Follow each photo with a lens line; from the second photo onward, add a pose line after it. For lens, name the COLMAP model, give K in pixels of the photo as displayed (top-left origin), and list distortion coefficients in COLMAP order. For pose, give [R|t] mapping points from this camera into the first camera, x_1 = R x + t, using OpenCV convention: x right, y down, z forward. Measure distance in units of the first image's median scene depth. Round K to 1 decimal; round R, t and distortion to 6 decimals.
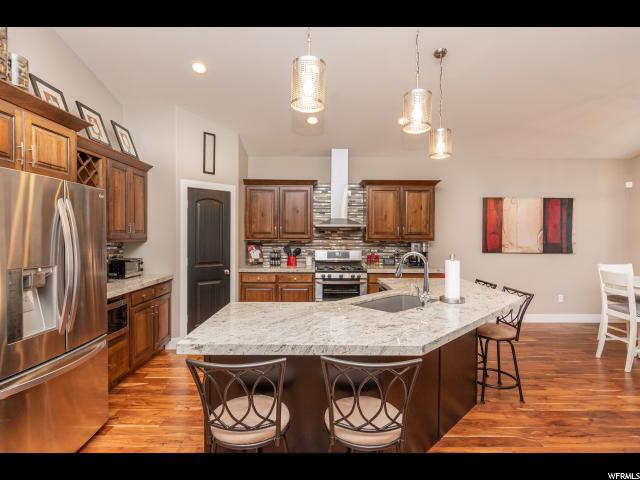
lens RADIAL K [[331.4, 0, 308.8], [0, 331.4, 240.4], [0, 0, 1]] dist [-0.005726, -0.003351]
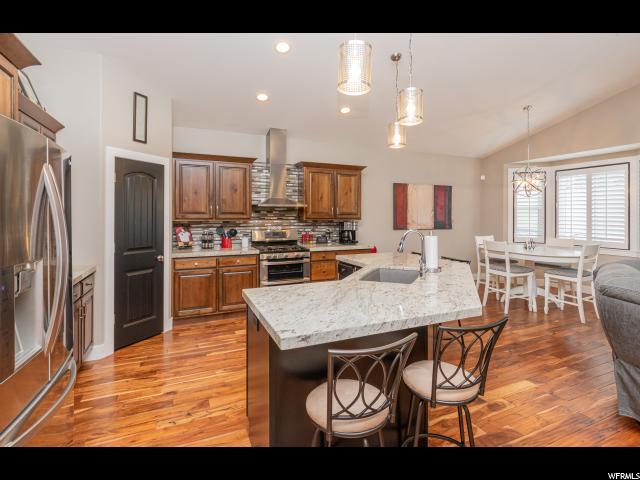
lens RADIAL K [[331.4, 0, 322.8], [0, 331.4, 213.3], [0, 0, 1]] dist [-0.005726, -0.003351]
pose [[0.907292, -0.000386, 0.420501, -0.204082], [0.009115, 0.999783, -0.018749, -0.001446], [-0.420402, 0.020844, 0.907098, 0.043002]]
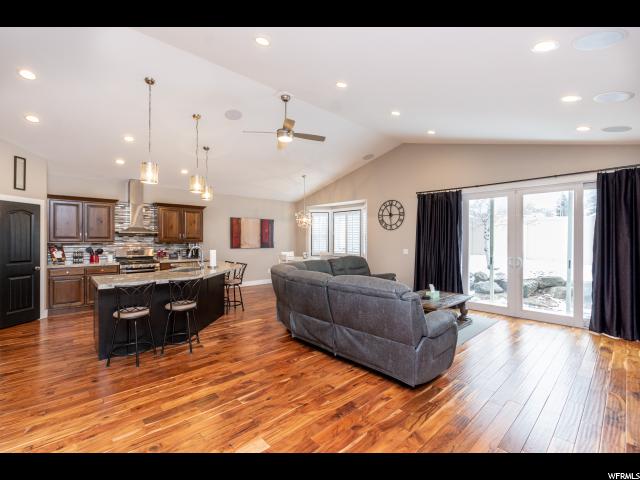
lens RADIAL K [[301.2, 0, 328.5], [0, 301.2, 239.2], [0, 0, 1]] dist [0.001186, 0.000222]
pose [[0.717783, -0.004516, 0.696252, -0.226238], [0.014610, 0.999856, -0.008576, 0.009291], [-0.696114, 0.016328, 0.717746, -0.537959]]
